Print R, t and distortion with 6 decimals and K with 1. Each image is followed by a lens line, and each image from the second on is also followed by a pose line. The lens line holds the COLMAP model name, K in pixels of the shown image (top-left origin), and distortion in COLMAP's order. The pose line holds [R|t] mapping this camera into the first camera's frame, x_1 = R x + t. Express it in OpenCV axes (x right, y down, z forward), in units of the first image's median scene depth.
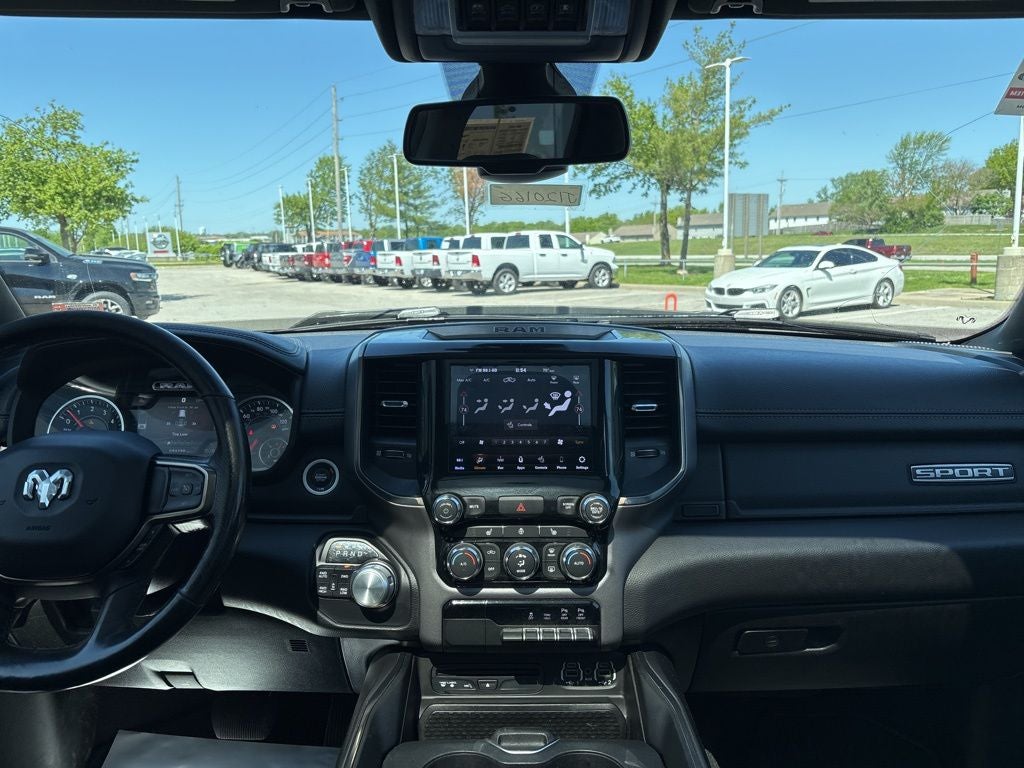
lens RADIAL K [[778.4, 0, 521.7], [0, 778.4, 379.5], [0, 0, 1]] dist [0.048752, -0.063481]
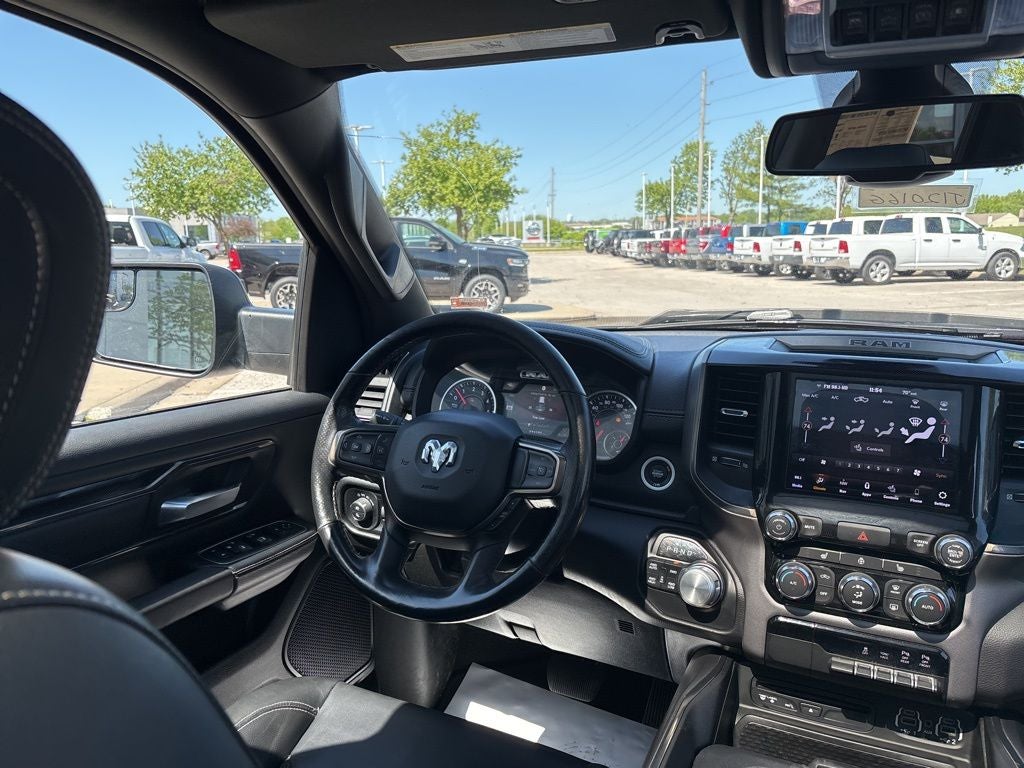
lens RADIAL K [[778.4, 0, 509.0], [0, 778.4, 381.3], [0, 0, 1]] dist [0.048752, -0.063481]
pose [[0.897288, 0.080399, -0.434062, 0.000656], [-0.071570, 0.996761, 0.036677, -0.001499], [0.435605, -0.001844, 0.900136, -0.002269]]
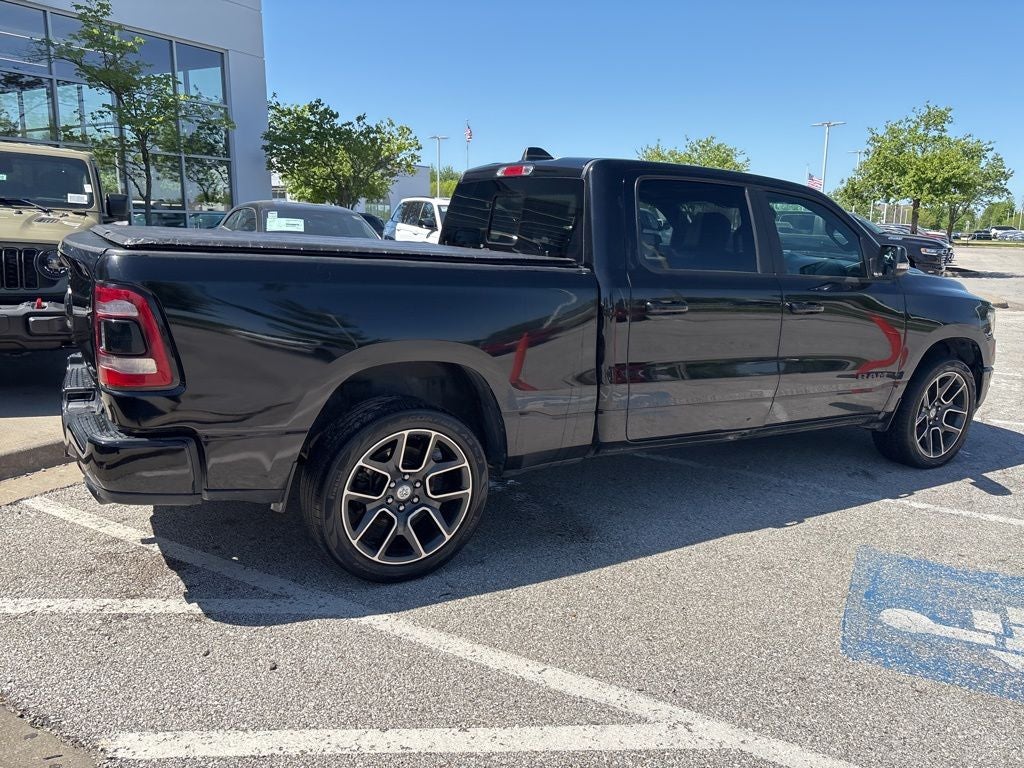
lens RADIAL K [[778.4, 0, 512.5], [0, 778.4, 379.1], [0, 0, 1]] dist [0.048752, -0.063481]
pose [[0.509812, 0.195680, -0.837736, 0.391148], [-0.172337, 0.977278, 0.123397, 0.044043], [0.842847, 0.081464, 0.531951, -0.330184]]
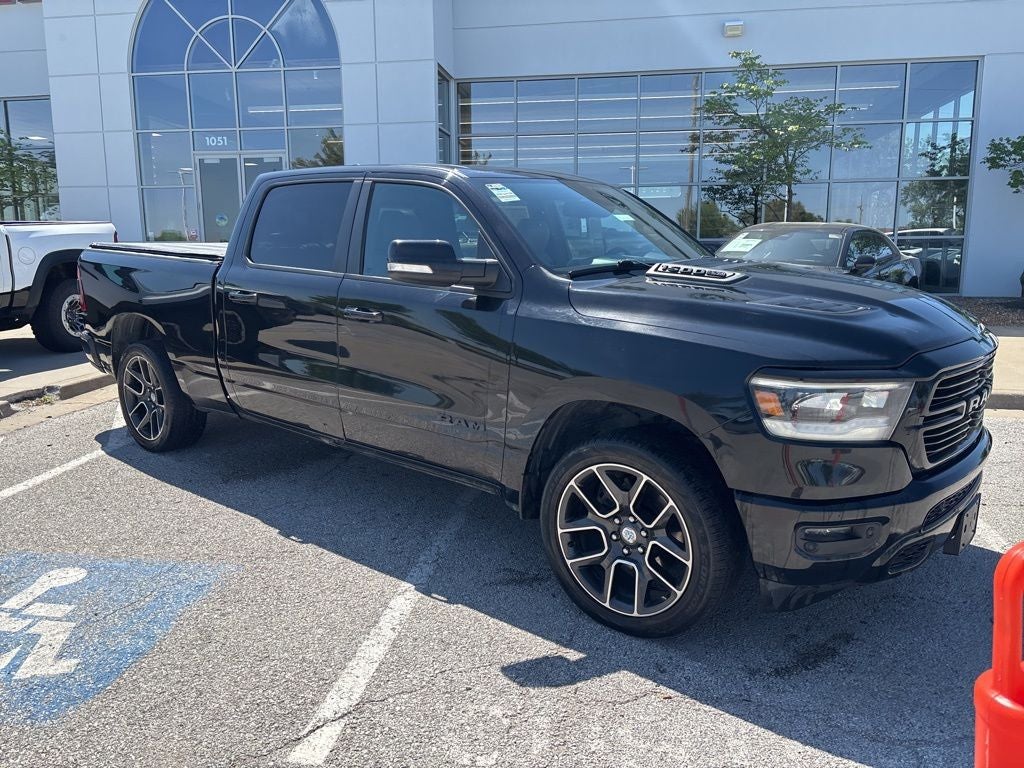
lens RADIAL K [[787.2, 0, 503.0], [0, 787.2, 384.1], [0, 0, 1]] dist [0.025937, -0.016043]
pose [[-0.655937, 0.144017, -0.740949, 0.343150], [-0.114777, 0.951184, 0.286488, -0.054950], [0.746038, 0.272962, -0.607387, 0.335322]]
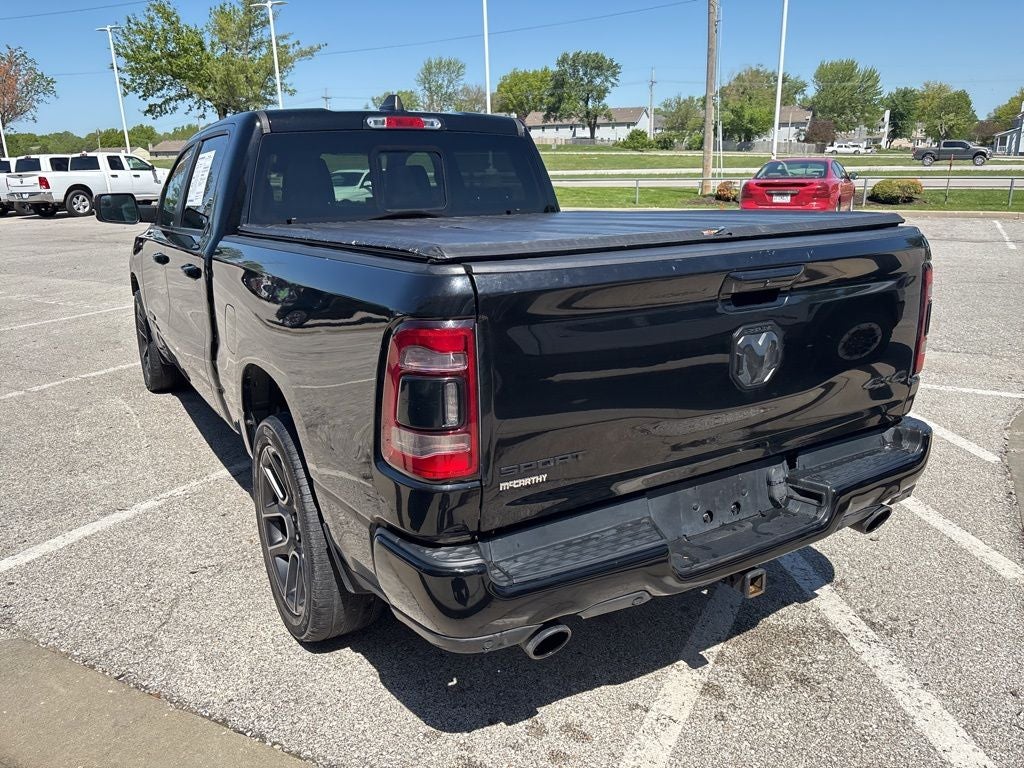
lens RADIAL K [[778.4, 0, 510.2], [0, 778.4, 387.6], [0, 0, 1]] dist [0.048752, -0.063481]
pose [[0.862666, -0.145111, 0.484510, -0.153246], [0.090650, 0.986806, 0.134147, 0.062927], [-0.497584, -0.071804, 0.864439, -0.459074]]
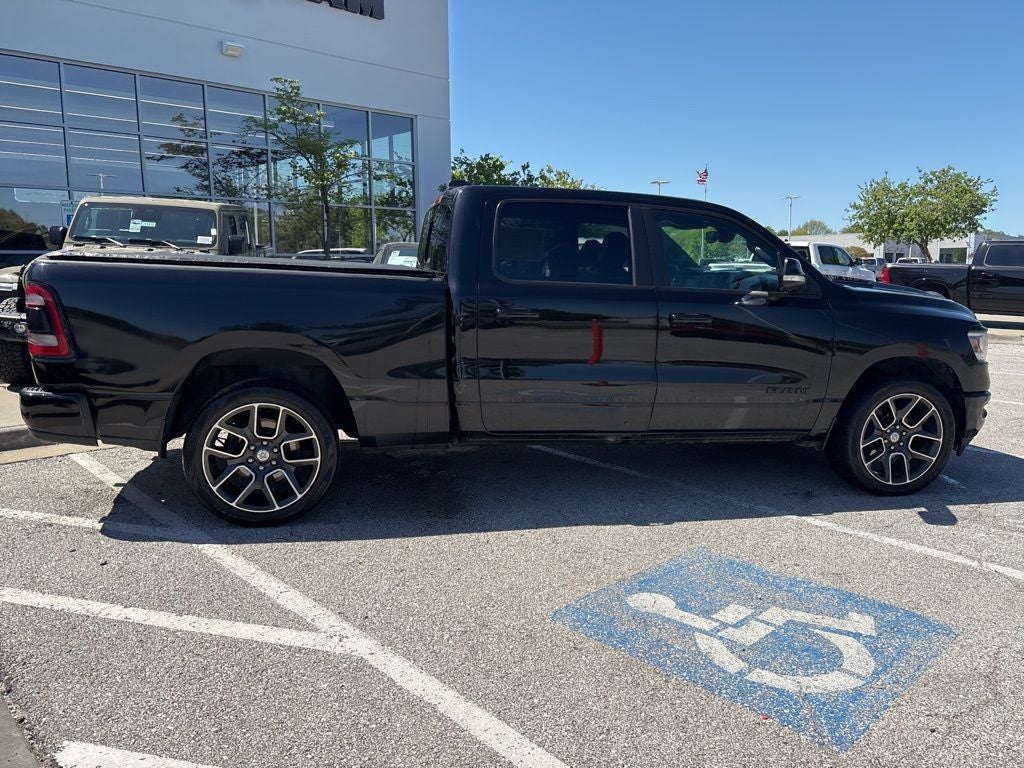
lens RADIAL K [[778.4, 0, 513.9], [0, 778.4, 380.8], [0, 0, 1]] dist [0.048752, -0.063481]
pose [[0.214628, 0.159622, -0.963564, 0.522677], [-0.171714, 0.977355, 0.123659, 0.027265], [0.961483, 0.138916, 0.237177, -0.161822]]
